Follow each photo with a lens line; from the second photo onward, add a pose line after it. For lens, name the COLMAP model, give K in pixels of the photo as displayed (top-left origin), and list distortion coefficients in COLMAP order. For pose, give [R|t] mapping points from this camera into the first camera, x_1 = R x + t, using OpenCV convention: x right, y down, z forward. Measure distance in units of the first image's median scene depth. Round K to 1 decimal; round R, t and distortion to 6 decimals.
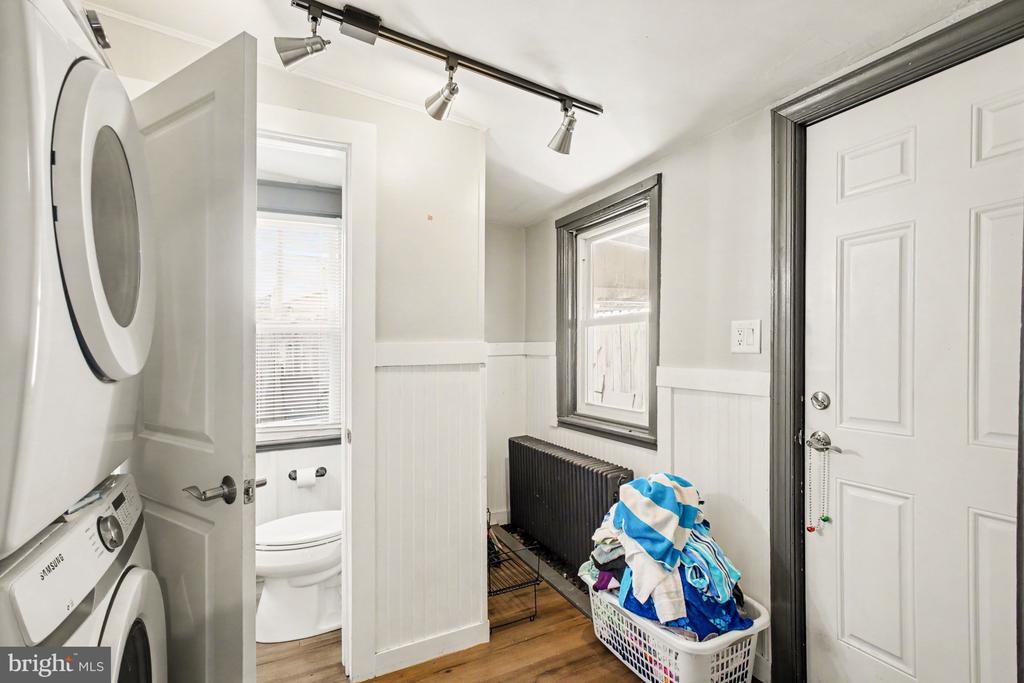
lens RADIAL K [[485.8, 0, 520.4], [0, 485.8, 342.8], [0, 0, 1]] dist [0.002573, 0.000458]
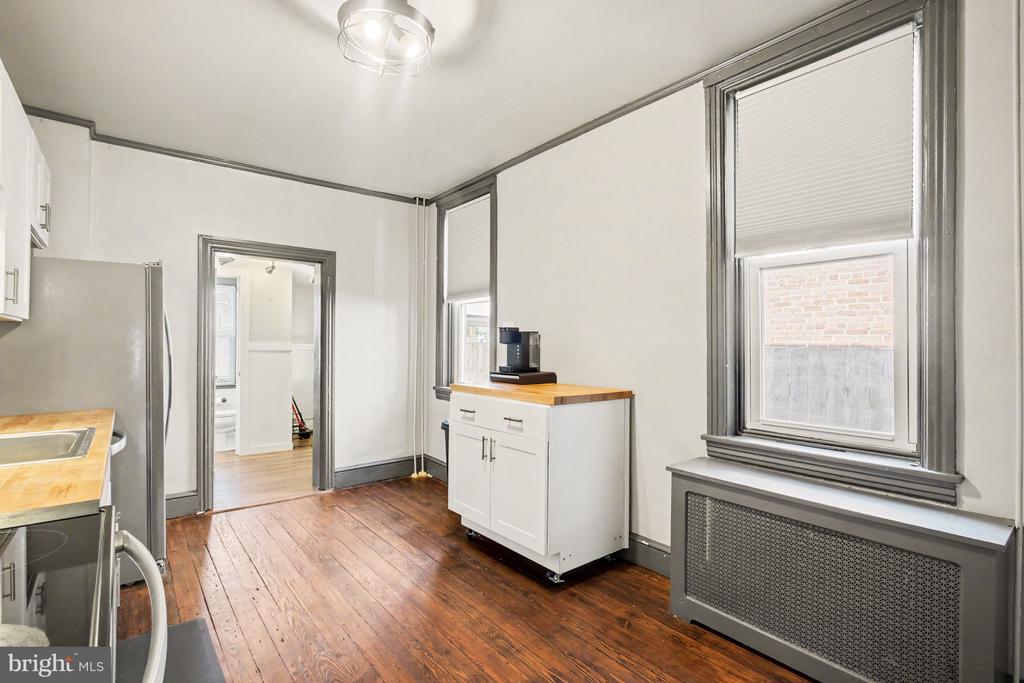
lens RADIAL K [[485.8, 0, 506.8], [0, 485.8, 345.7], [0, 0, 1]] dist [0.002573, 0.000458]
pose [[0.983499, 0.004165, 0.180865, 0.707536], [-0.004148, 0.999991, -0.000475, 0.014096], [-0.180865, -0.000283, 0.983508, -2.186923]]
